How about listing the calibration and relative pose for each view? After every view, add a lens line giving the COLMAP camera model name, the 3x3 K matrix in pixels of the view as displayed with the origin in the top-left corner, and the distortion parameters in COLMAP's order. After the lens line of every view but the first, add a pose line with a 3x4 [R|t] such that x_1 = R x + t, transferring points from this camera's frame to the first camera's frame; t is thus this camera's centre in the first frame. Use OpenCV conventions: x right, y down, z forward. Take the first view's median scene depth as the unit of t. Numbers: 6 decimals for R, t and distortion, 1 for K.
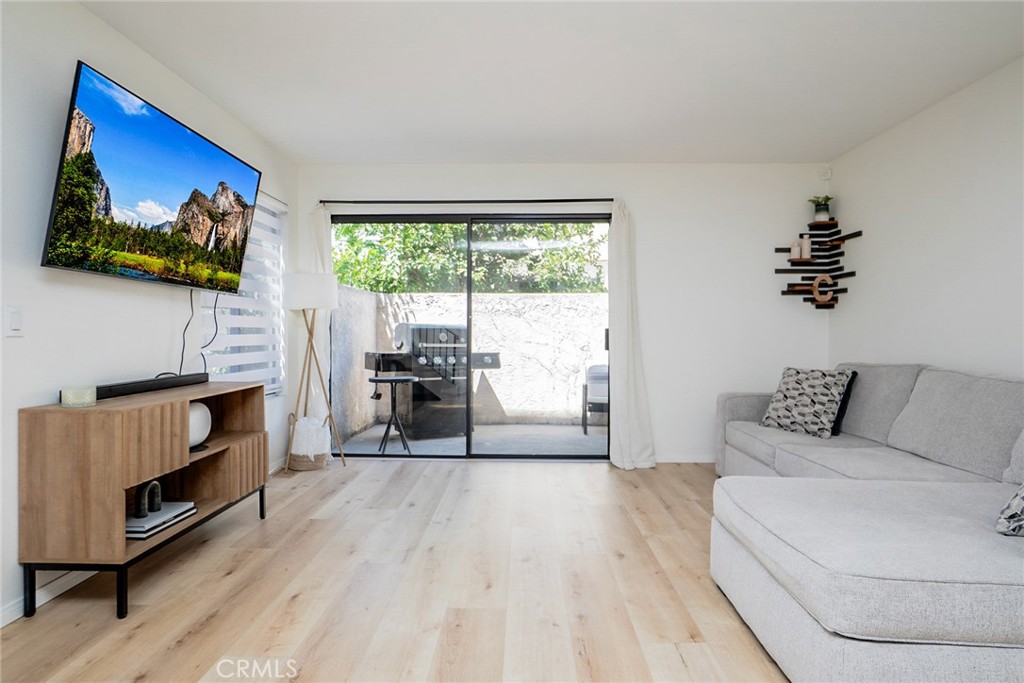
lens RADIAL K [[559.6, 0, 501.3], [0, 559.6, 360.1], [0, 0, 1]] dist [-0.025208, 0.018521]
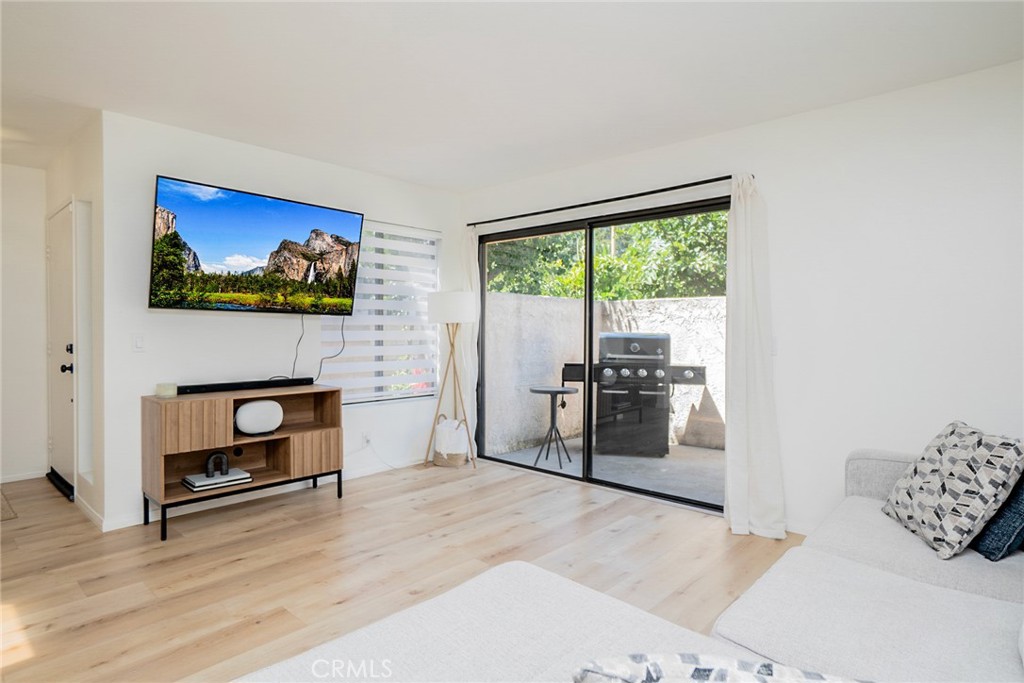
lens RADIAL K [[559.6, 0, 504.8], [0, 559.6, 353.8], [0, 0, 1]] dist [-0.025208, 0.018521]
pose [[0.749203, 0.029375, -0.661689, 0.698035], [-0.034521, 0.999390, 0.005280, -0.056442], [0.661440, 0.018886, 0.749760, 0.334214]]
